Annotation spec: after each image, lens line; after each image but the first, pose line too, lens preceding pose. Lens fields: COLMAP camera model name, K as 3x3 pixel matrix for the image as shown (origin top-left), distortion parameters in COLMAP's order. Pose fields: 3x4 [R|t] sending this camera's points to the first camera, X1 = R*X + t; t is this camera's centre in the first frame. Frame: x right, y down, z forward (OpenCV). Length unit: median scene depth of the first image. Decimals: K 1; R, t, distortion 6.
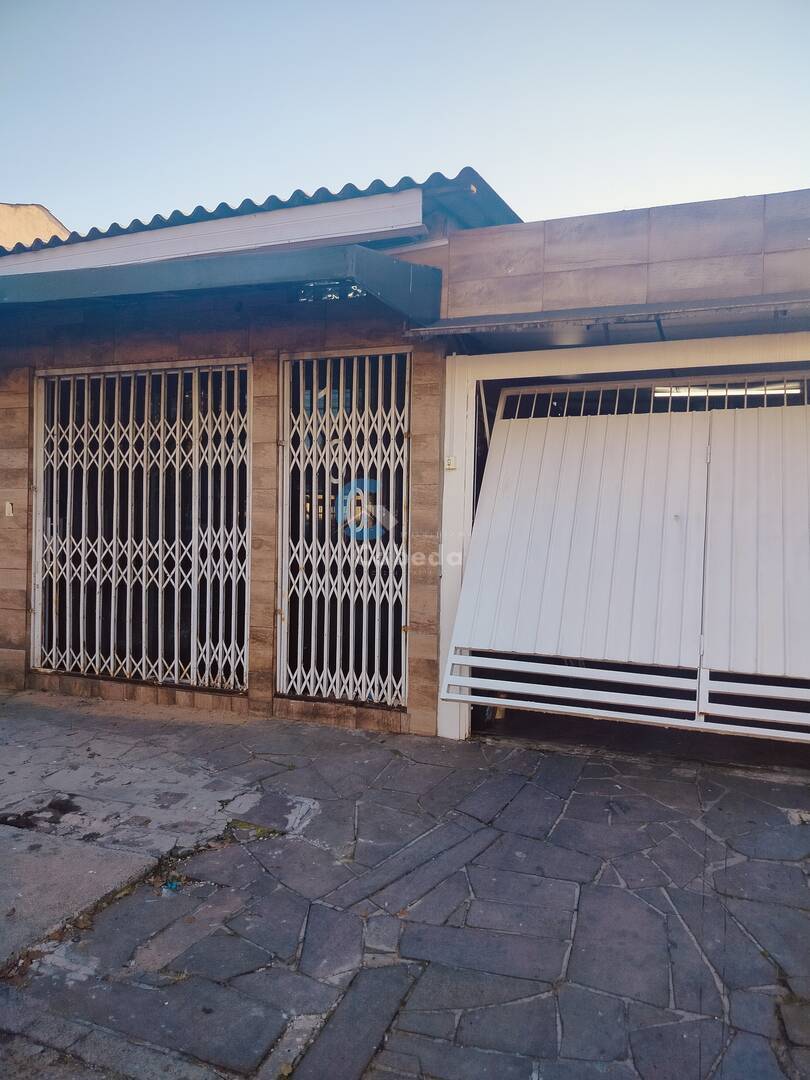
lens RADIAL K [[774.7, 0, 423.4], [0, 774.7, 535.6], [0, 0, 1]] dist [0.077445, -0.091671]
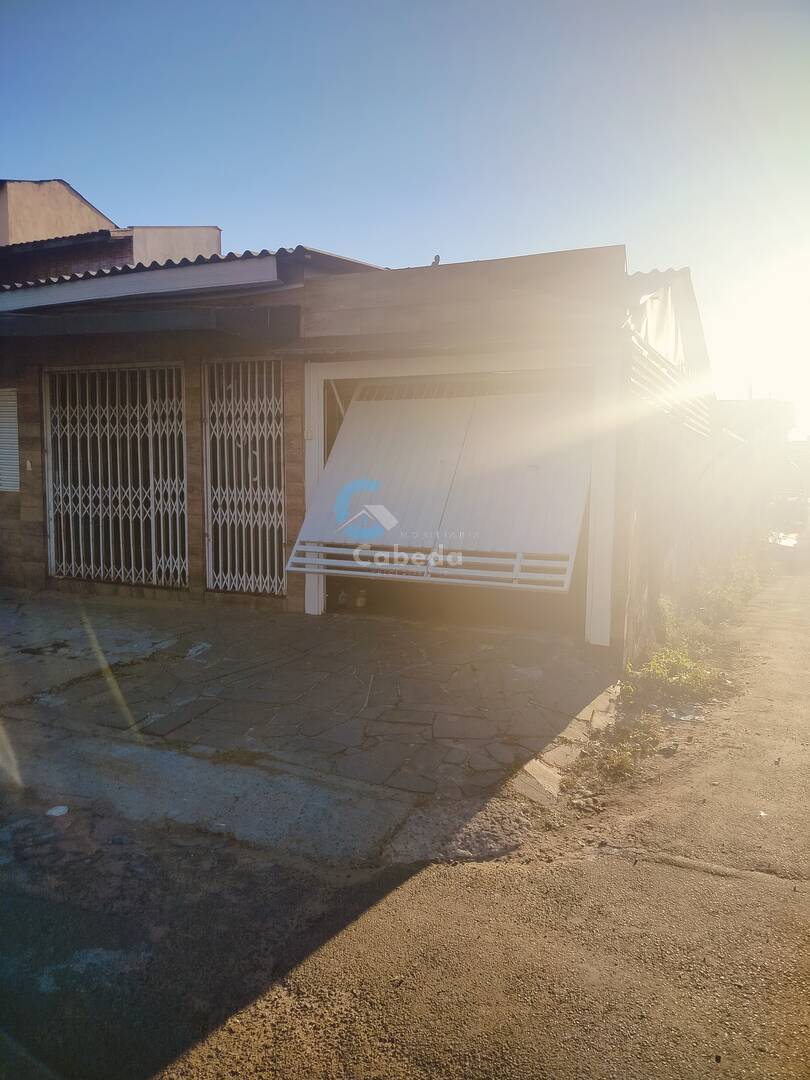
lens RADIAL K [[774.7, 0, 423.4], [0, 774.7, 535.6], [0, 0, 1]] dist [0.077445, -0.091671]
pose [[0.998734, -0.005160, -0.050046, 0.297431], [0.008910, 0.997144, 0.075003, -0.008360], [0.049516, -0.075354, 0.995927, -0.455367]]
